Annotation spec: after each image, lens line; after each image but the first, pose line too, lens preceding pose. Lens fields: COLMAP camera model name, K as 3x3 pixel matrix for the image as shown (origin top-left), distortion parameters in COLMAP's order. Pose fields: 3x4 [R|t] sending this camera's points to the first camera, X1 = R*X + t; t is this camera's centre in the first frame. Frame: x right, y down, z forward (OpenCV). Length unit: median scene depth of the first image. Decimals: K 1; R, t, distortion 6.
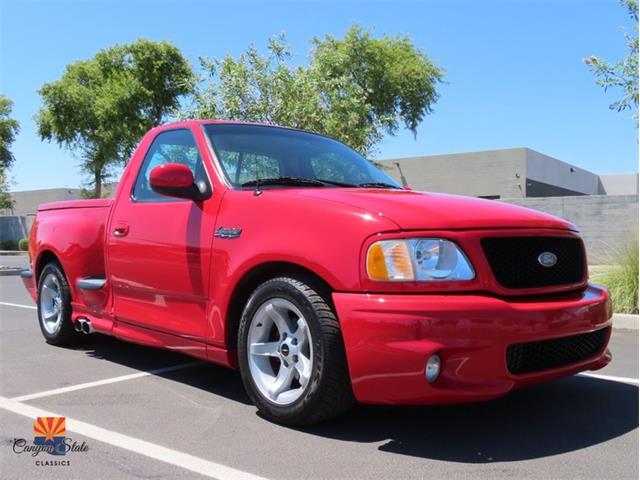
lens RADIAL K [[594.1, 0, 318.7], [0, 594.1, 243.7], [0, 0, 1]] dist [-0.009902, 0.000000]
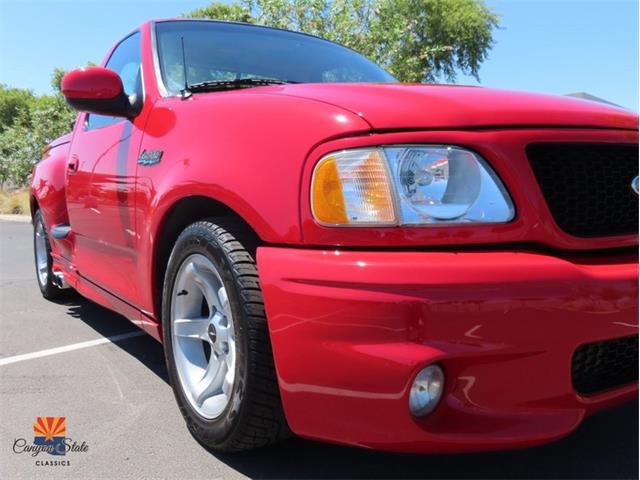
lens RADIAL K [[526.8, 0, 330.5], [0, 526.8, 244.0], [0, 0, 1]] dist [-0.023845, 0.006066]
pose [[0.994481, -0.006176, -0.104740, 0.116272], [0.016669, 0.994888, 0.099604, 0.023973], [0.103589, -0.100800, 0.989499, 0.402475]]
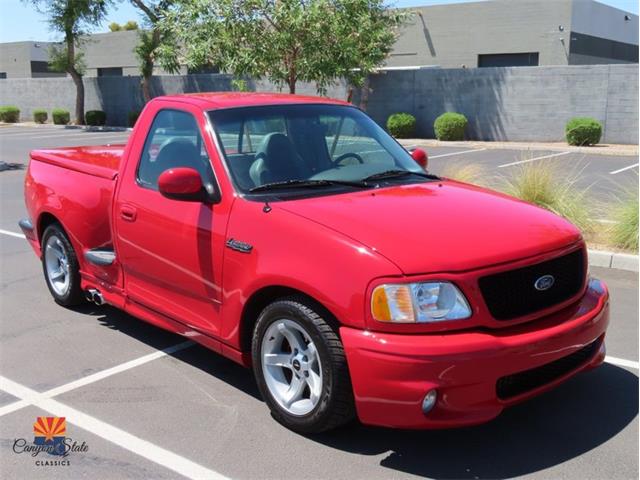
lens RADIAL K [[674.4, 0, 321.2], [0, 674.4, 238.5], [0, 0, 1]] dist [-0.018622, 0.000000]
pose [[0.999929, -0.005881, -0.010318, 0.002046], [0.007769, 0.981022, 0.193743, -0.251935], [0.008983, -0.193810, 0.980998, -0.143042]]
